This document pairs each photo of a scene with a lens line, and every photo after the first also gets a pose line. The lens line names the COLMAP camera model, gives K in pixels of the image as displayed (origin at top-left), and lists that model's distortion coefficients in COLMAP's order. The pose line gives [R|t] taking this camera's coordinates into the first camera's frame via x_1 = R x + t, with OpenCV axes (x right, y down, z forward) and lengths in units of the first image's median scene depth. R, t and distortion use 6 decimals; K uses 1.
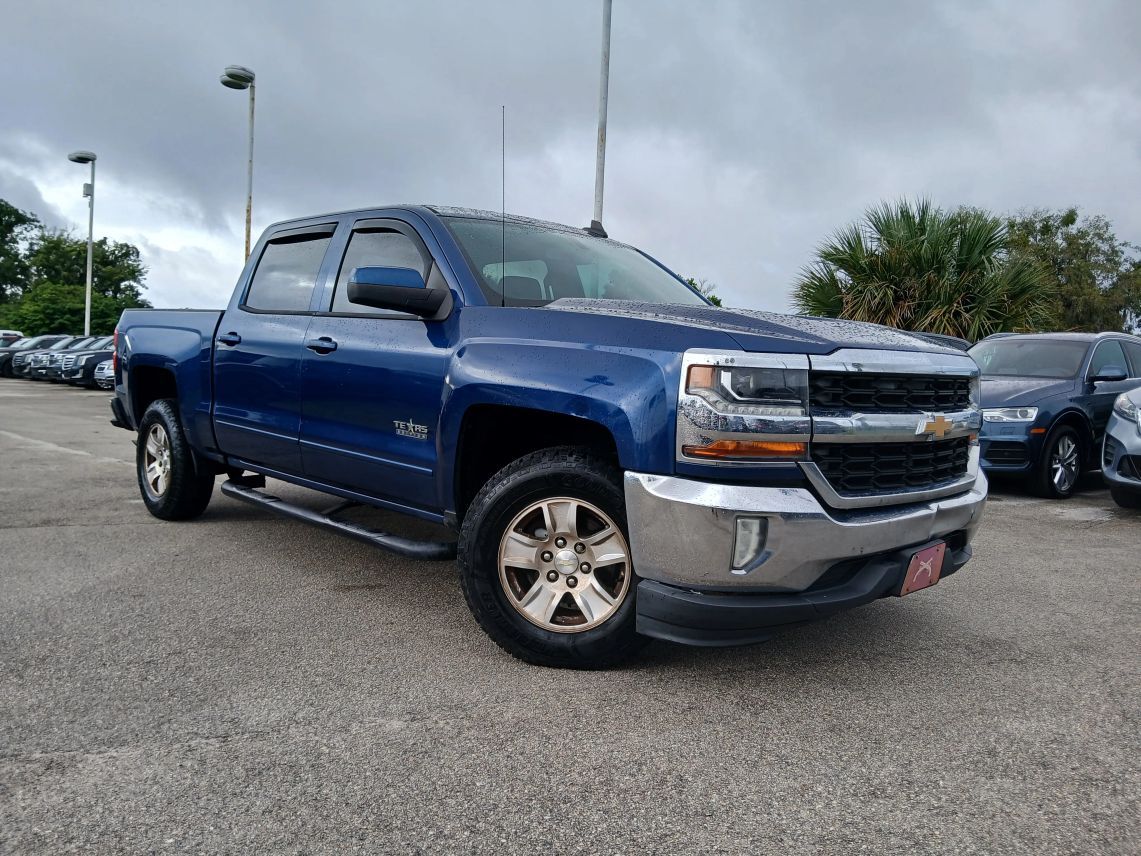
lens RADIAL K [[900.8, 0, 570.5], [0, 900.8, 428.0], [0, 0, 1]] dist [-0.016105, 0.001023]
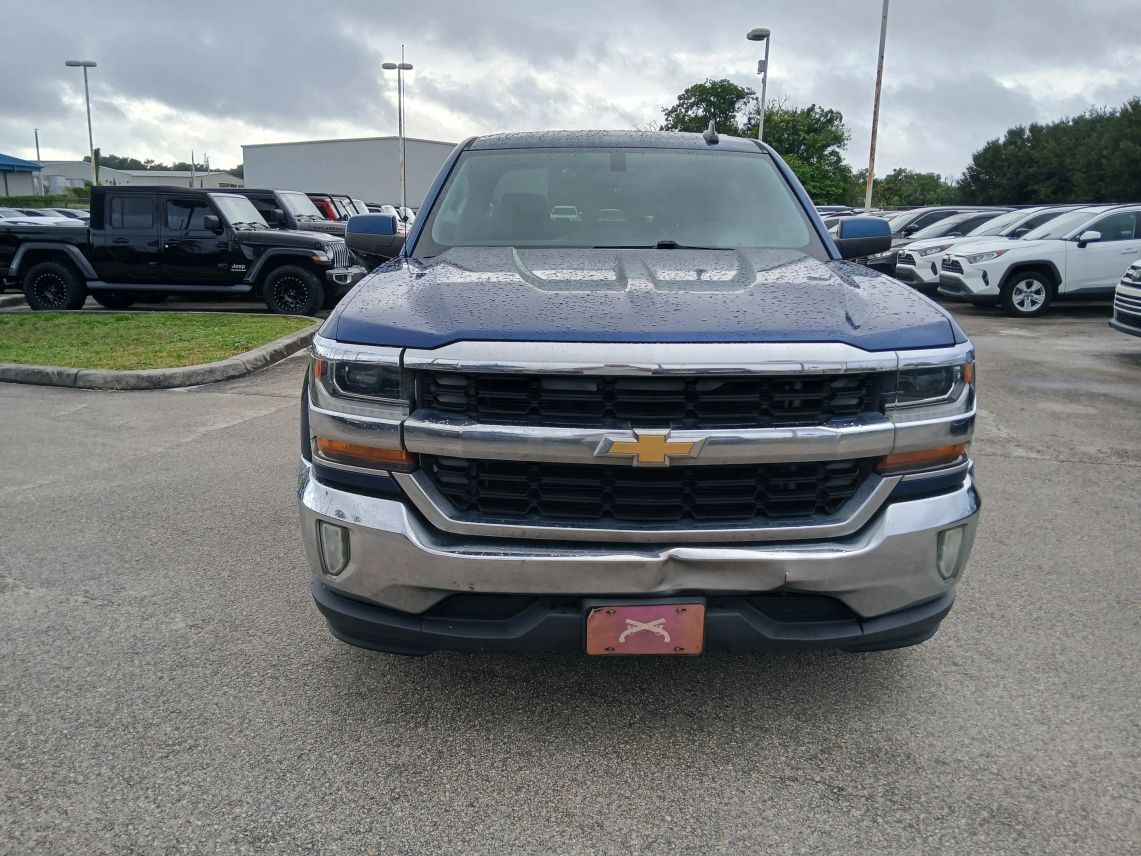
lens RADIAL K [[900.8, 0, 570.5], [0, 900.8, 428.0], [0, 0, 1]] dist [-0.016105, 0.001023]
pose [[0.729299, 0.135055, -0.670733, 0.640306], [-0.031909, 0.985972, 0.163833, -0.102148], [0.683451, -0.098081, 0.723378, 0.324052]]
